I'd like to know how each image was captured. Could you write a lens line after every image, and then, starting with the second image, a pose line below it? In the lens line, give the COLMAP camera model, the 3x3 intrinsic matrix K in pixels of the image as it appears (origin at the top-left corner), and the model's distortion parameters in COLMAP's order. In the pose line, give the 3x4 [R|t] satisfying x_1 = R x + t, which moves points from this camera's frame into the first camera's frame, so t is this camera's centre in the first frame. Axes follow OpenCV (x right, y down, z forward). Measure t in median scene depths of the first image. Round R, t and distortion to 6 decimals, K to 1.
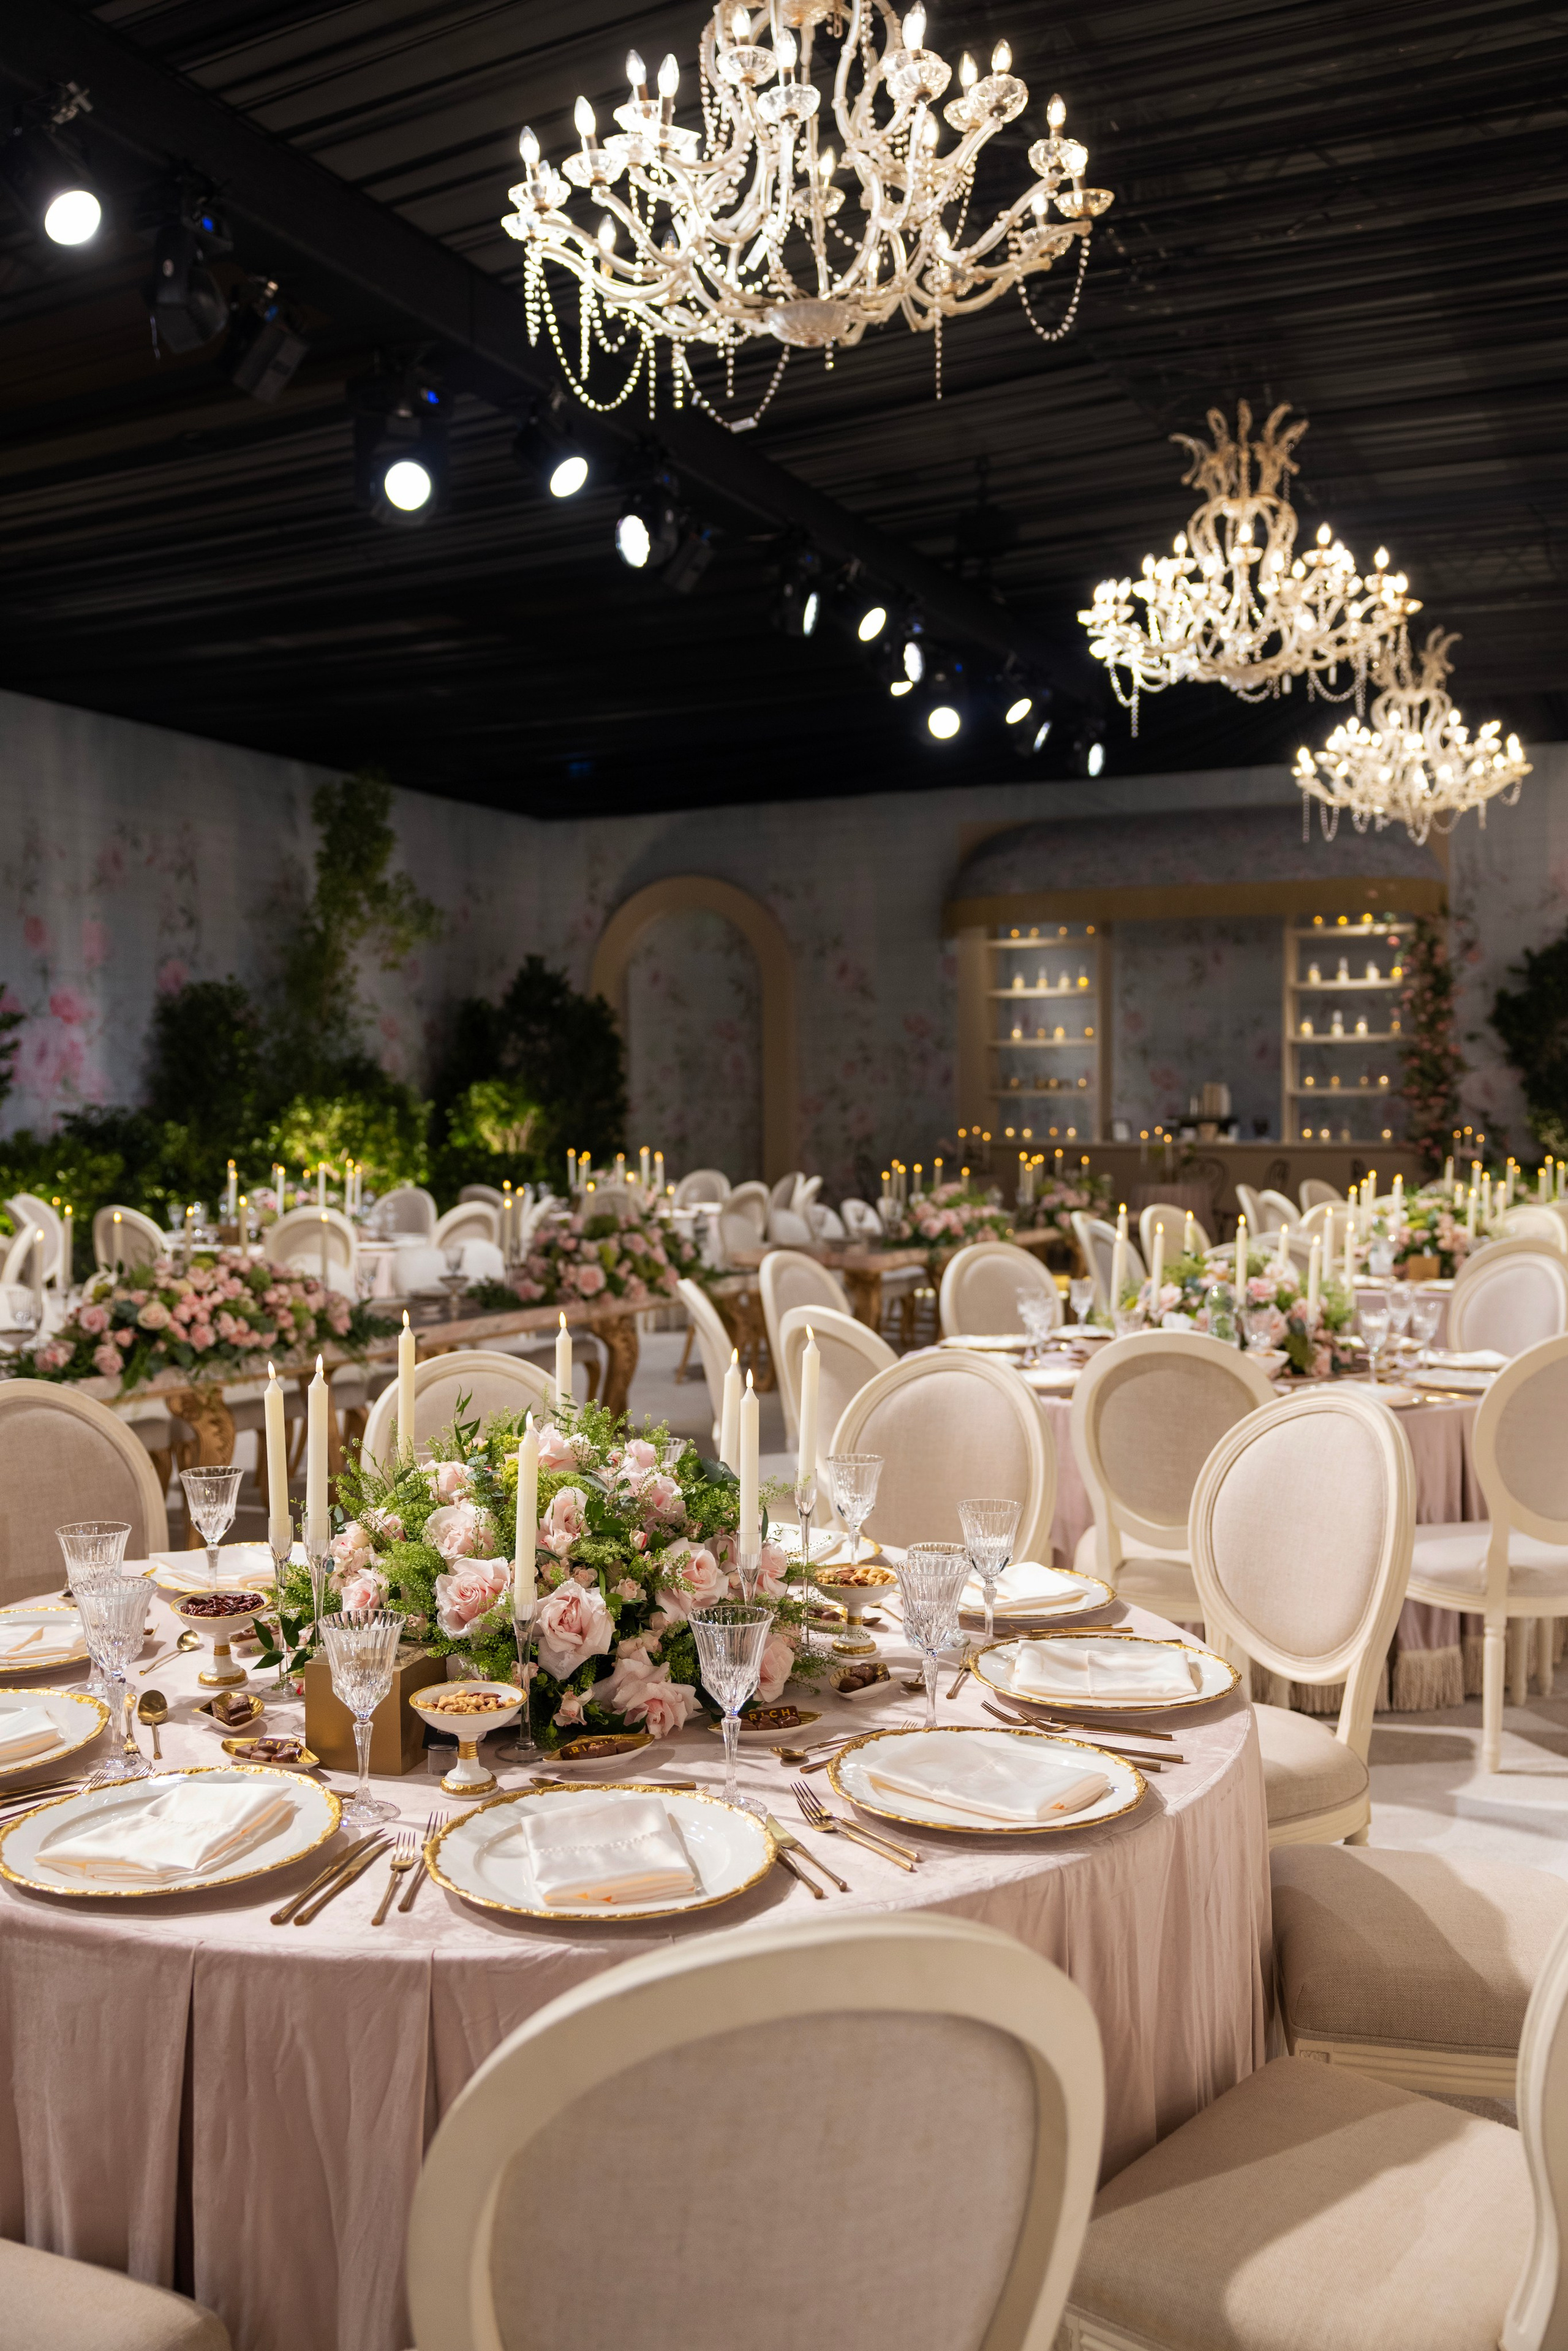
lens RADIAL K [[2062.9, 0, 784.0], [0, 2062.9, 1175.5], [0, 0, 1]] dist [-0.004705, -0.001996]
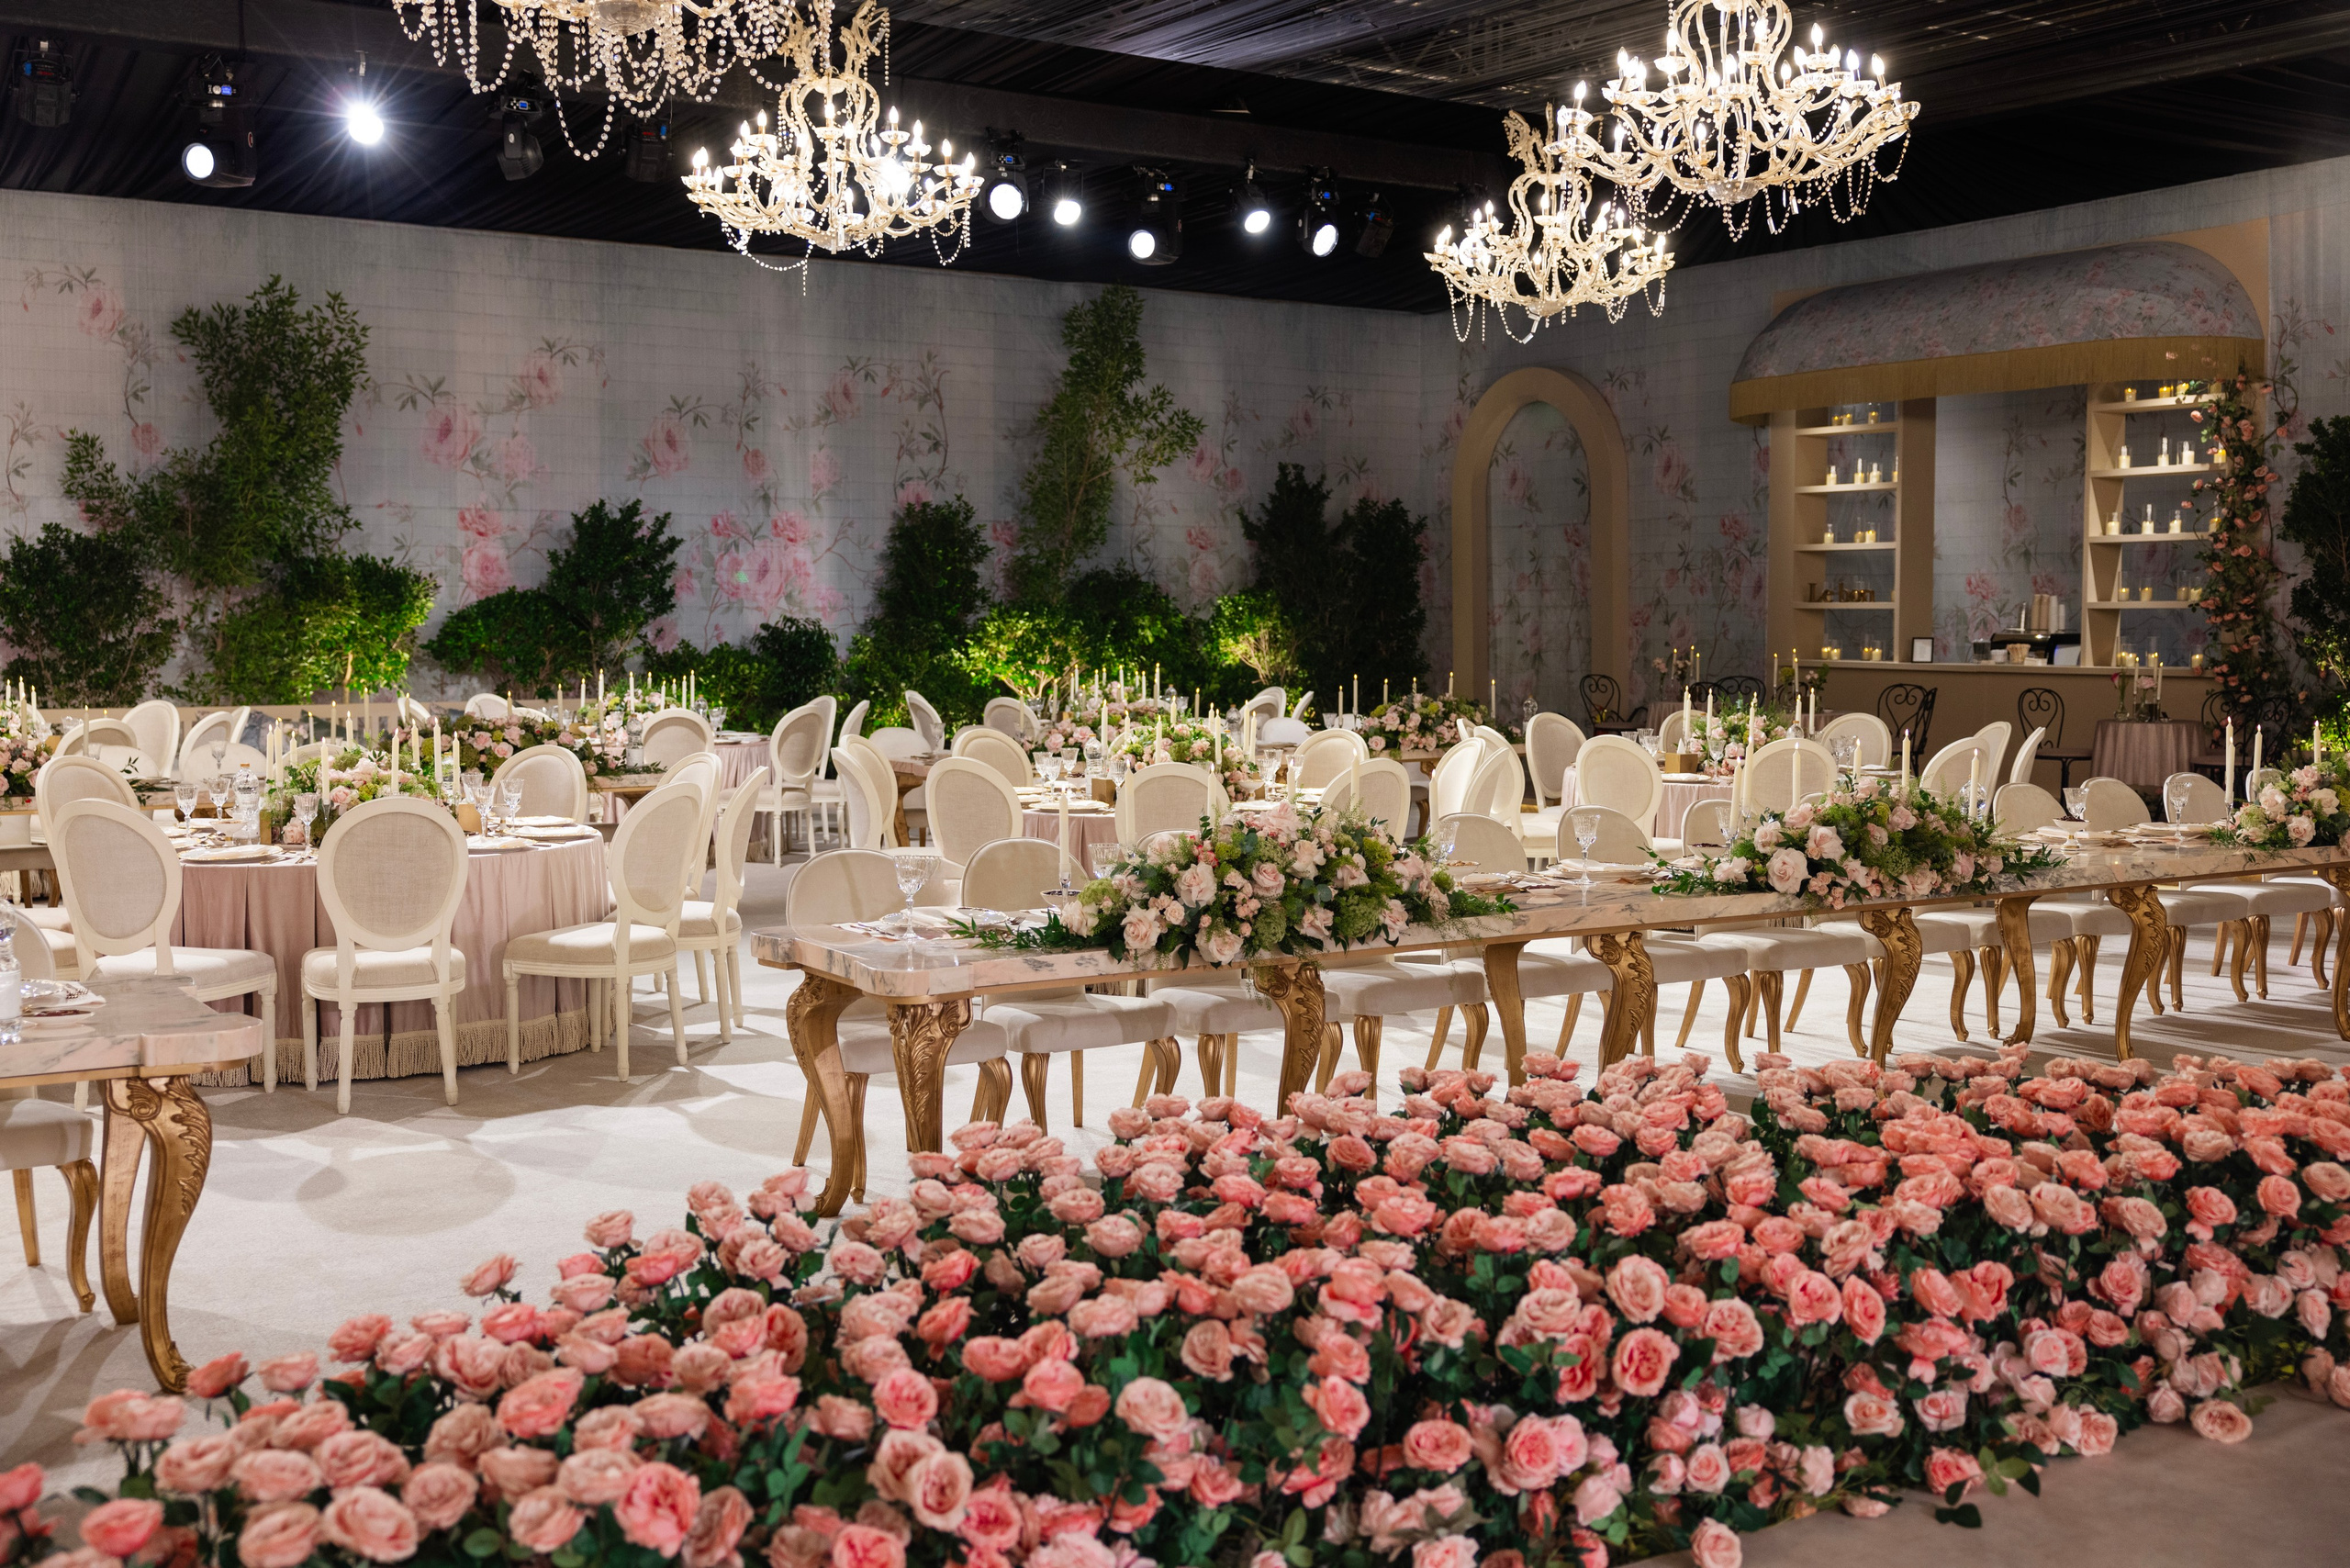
lens RADIAL K [[2482.1, 0, 1175.0], [0, 2482.1, 784.0], [0, 0, 1]] dist [0.002521, 0.007568]
pose [[0.842645, 0.039087, -0.537049, 0.486082], [-0.020354, 0.998961, 0.040768, -0.002409], [0.538084, -0.023422, 0.842565, -0.022431]]
